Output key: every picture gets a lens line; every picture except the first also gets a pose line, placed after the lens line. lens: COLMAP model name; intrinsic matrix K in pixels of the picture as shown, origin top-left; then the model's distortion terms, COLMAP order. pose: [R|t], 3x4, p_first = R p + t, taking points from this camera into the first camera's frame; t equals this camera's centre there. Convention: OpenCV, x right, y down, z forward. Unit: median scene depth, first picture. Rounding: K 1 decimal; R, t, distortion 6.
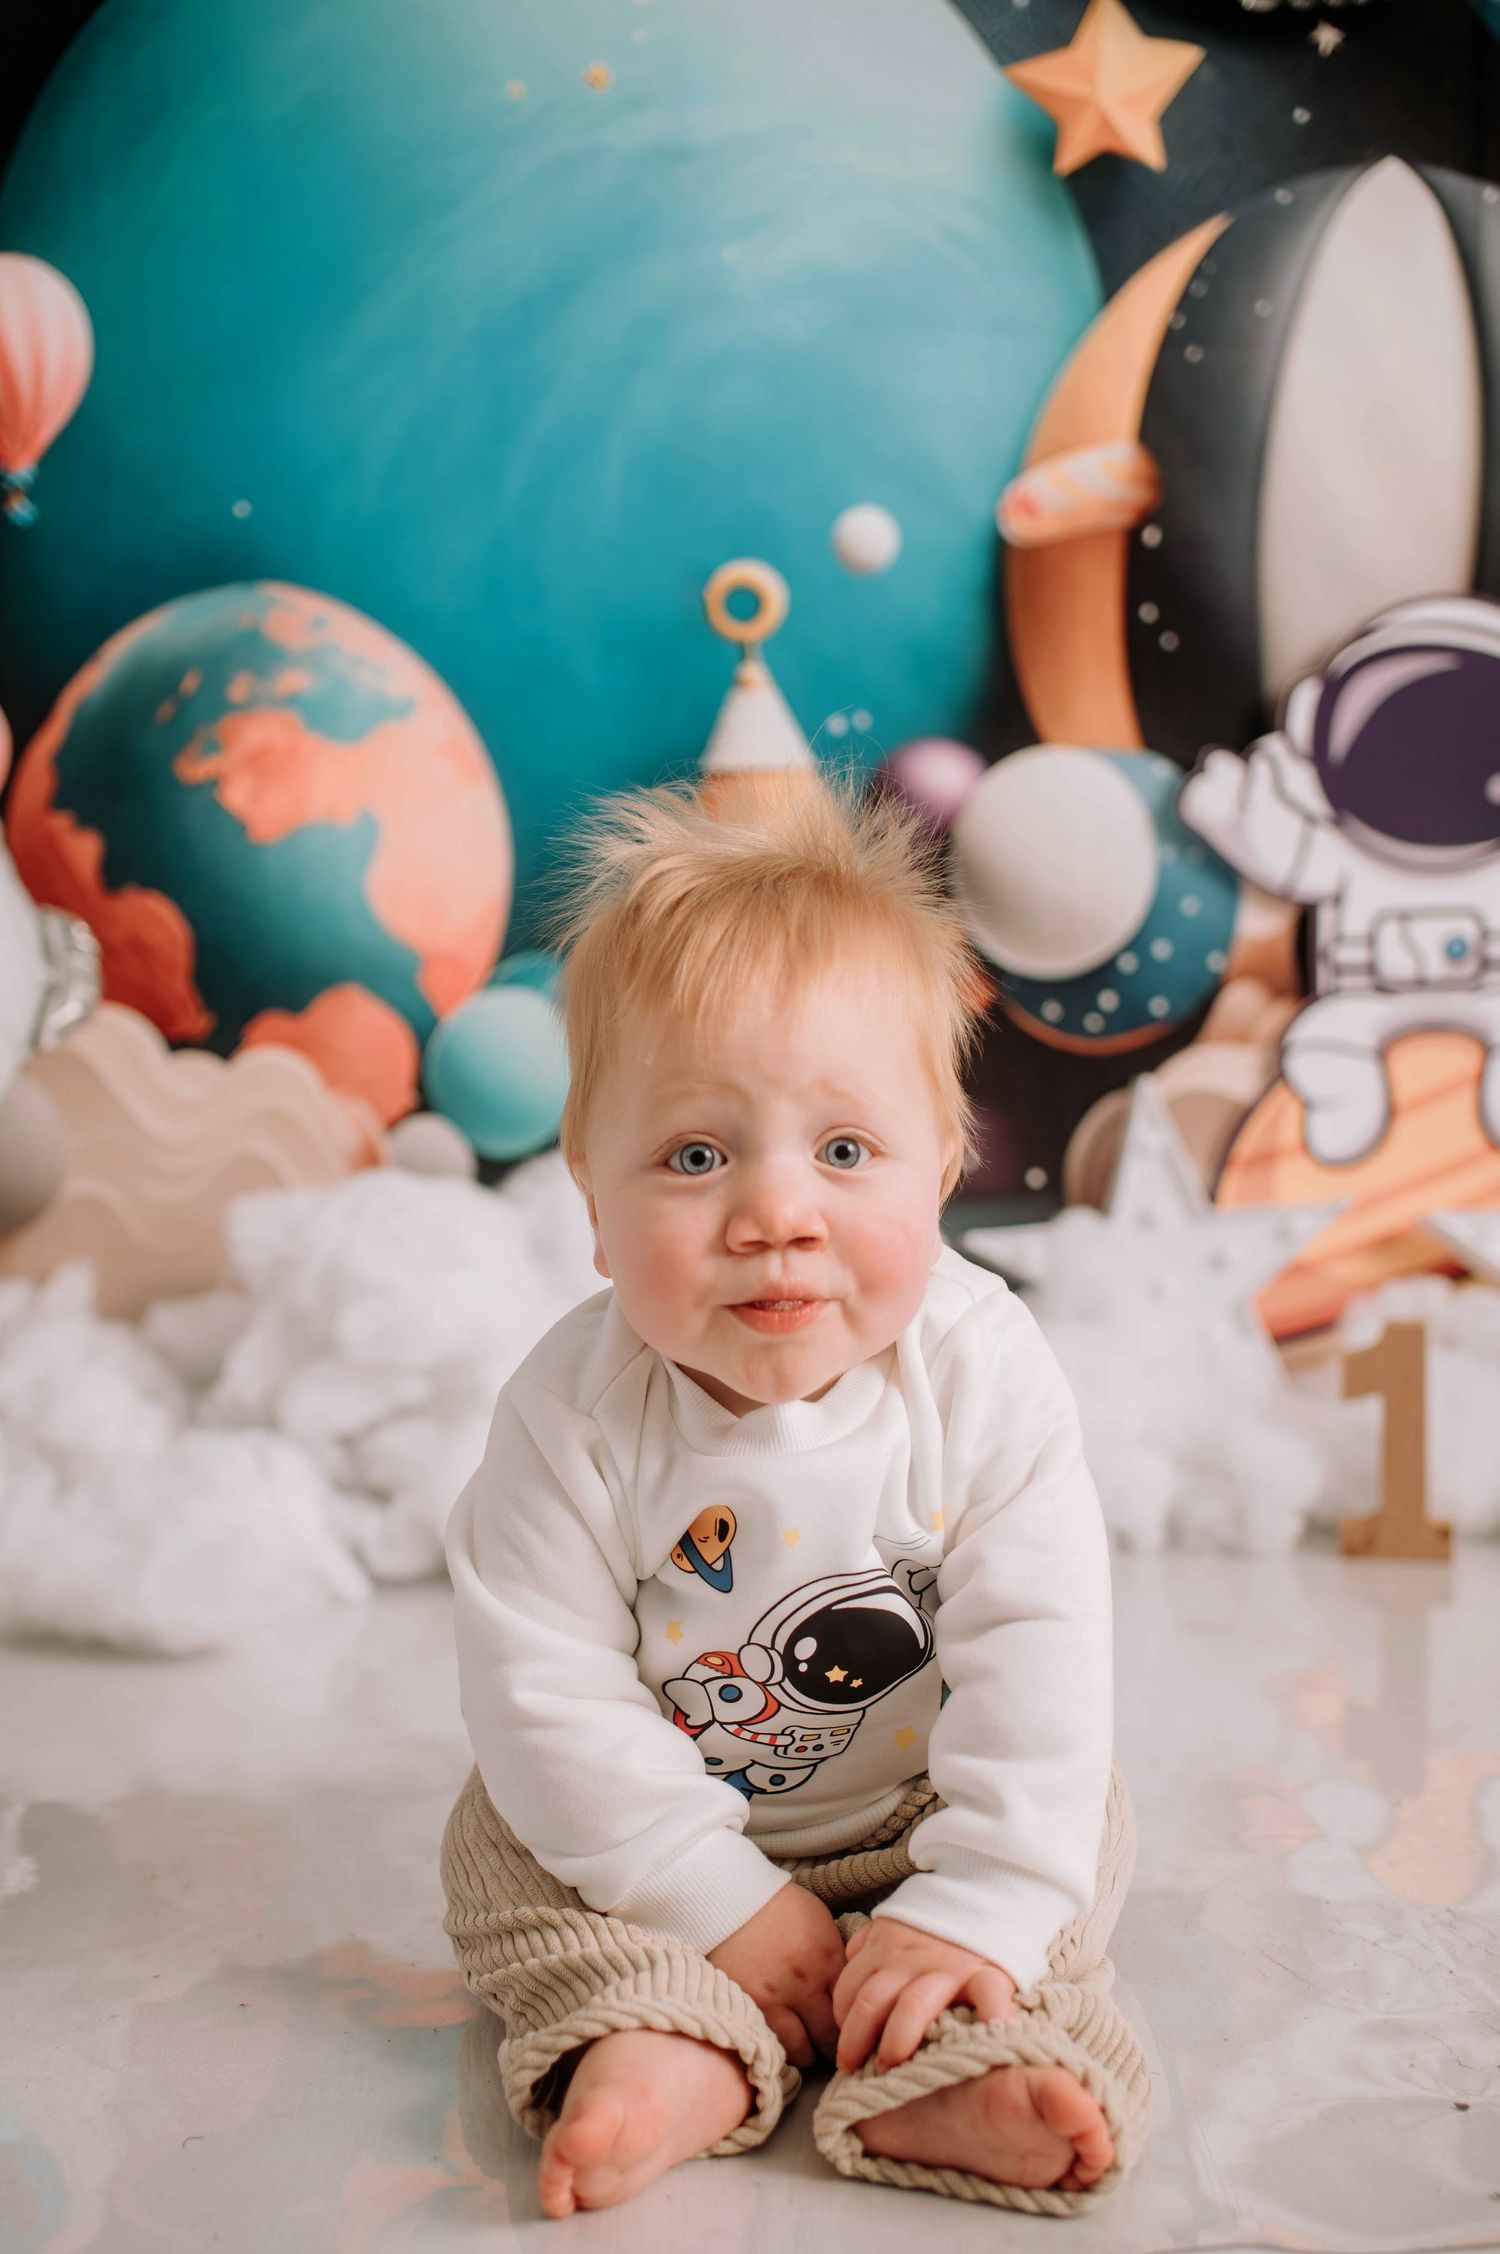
lens RADIAL K [[2340.0, 0, 707.2], [0, 2340.0, 1225.8], [0, 0, 1]] dist [-0.064544, 0.000000]
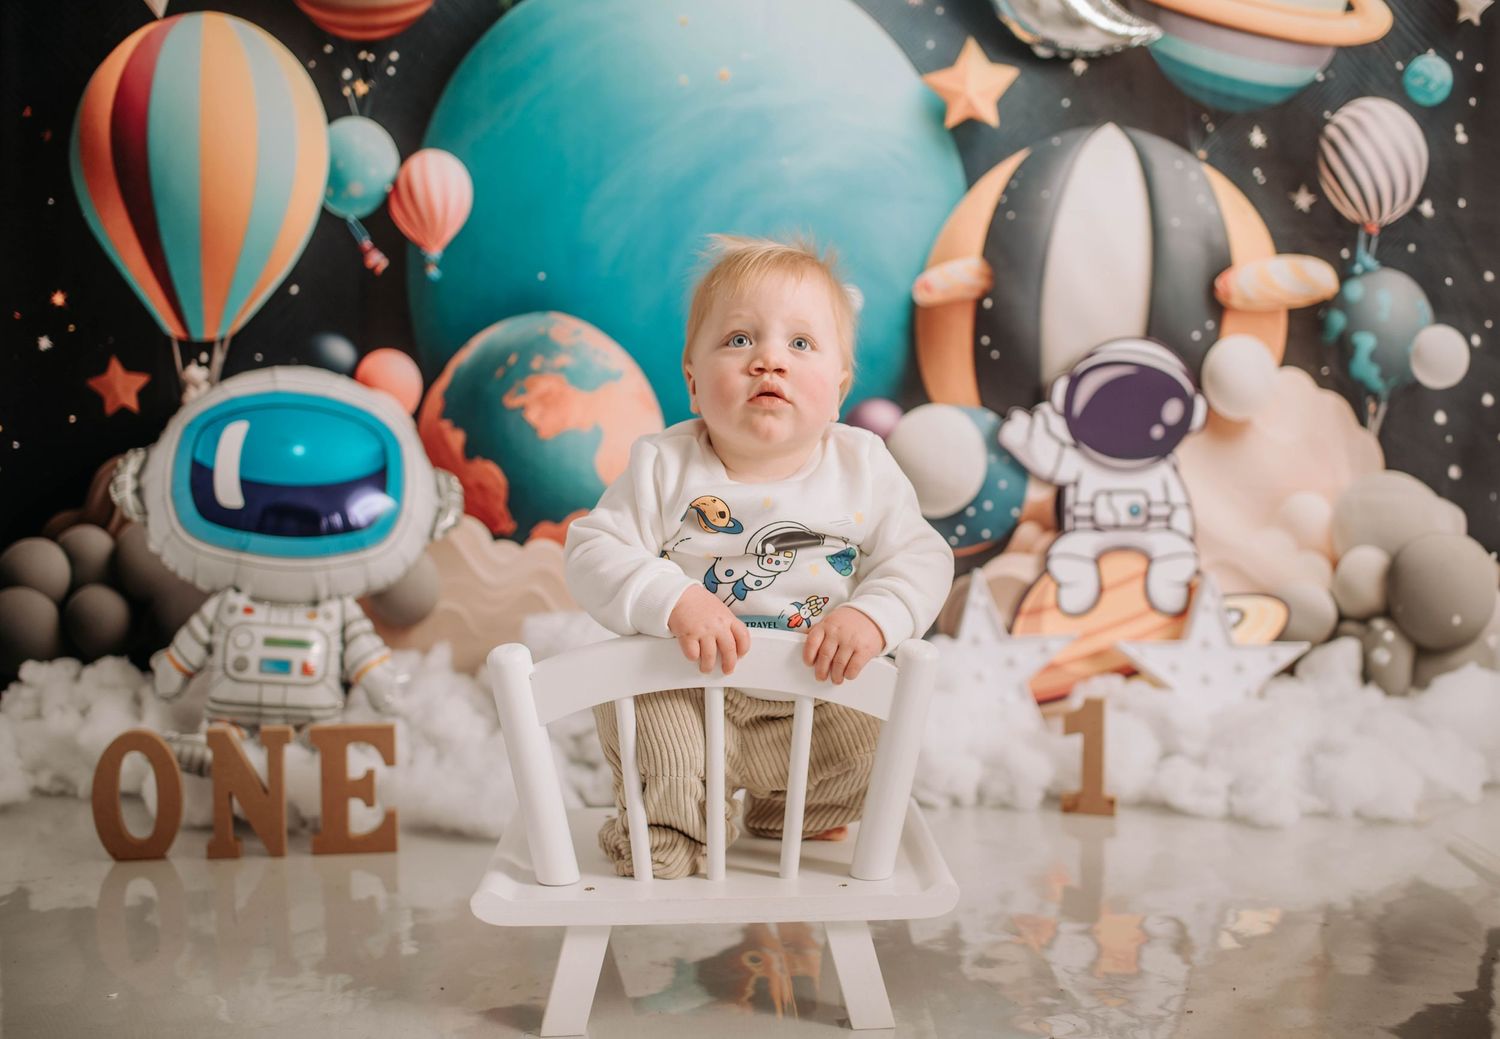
lens RADIAL K [[1415.6, 0, 757.7], [0, 1415.6, 509.2], [0, 0, 1]] dist [-0.068777, 0.000000]
pose [[0.999403, 0.034282, -0.004185, 0.001413], [-0.034488, 0.997048, -0.068593, -0.025505], [0.001821, 0.068697, 0.997636, -0.220943]]
